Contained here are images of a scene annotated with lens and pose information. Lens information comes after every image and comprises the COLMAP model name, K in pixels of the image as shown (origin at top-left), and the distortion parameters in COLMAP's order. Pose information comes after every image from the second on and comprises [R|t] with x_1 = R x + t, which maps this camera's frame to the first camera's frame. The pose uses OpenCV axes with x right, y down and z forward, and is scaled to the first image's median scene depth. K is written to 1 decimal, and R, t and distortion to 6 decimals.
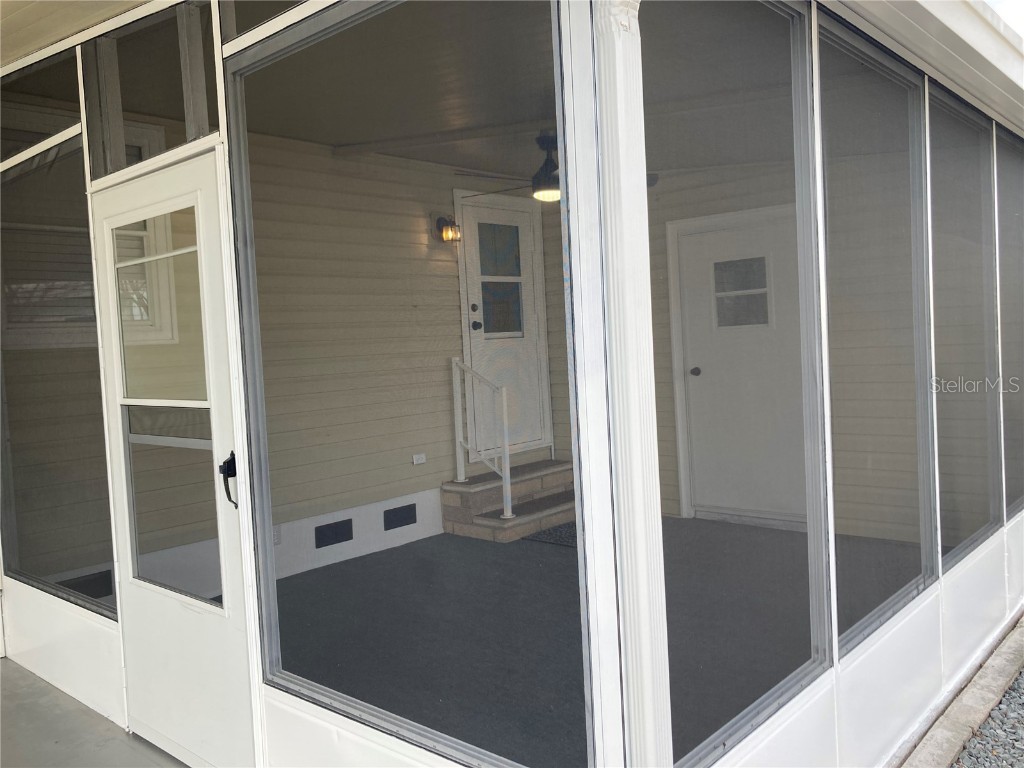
lens RADIAL K [[835.6, 0, 502.6], [0, 835.6, 379.4], [0, 0, 1]] dist [0.019908, -0.010325]
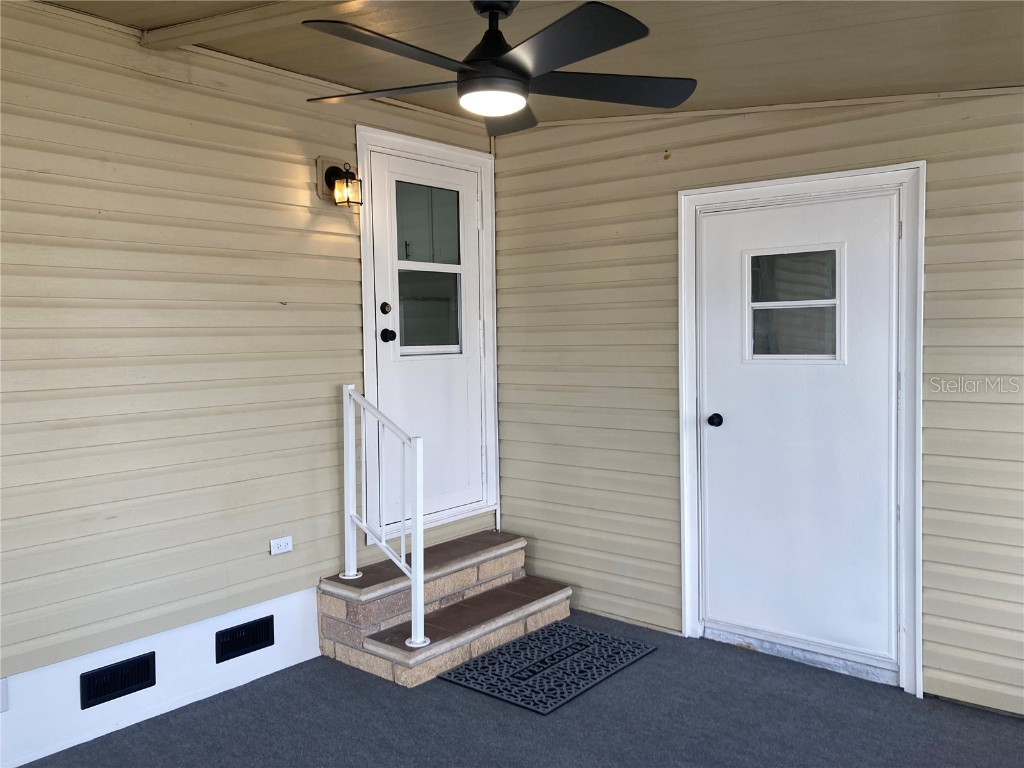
lens RADIAL K [[819.1, 0, 512.0], [0, 819.1, 384.0], [0, 0, 1]] dist [0.016996, -0.010482]
pose [[0.998065, 0.036594, 0.050261, 0.037769], [-0.037466, 0.999161, 0.016515, -0.042461], [-0.049615, -0.018366, 0.998600, 0.362305]]
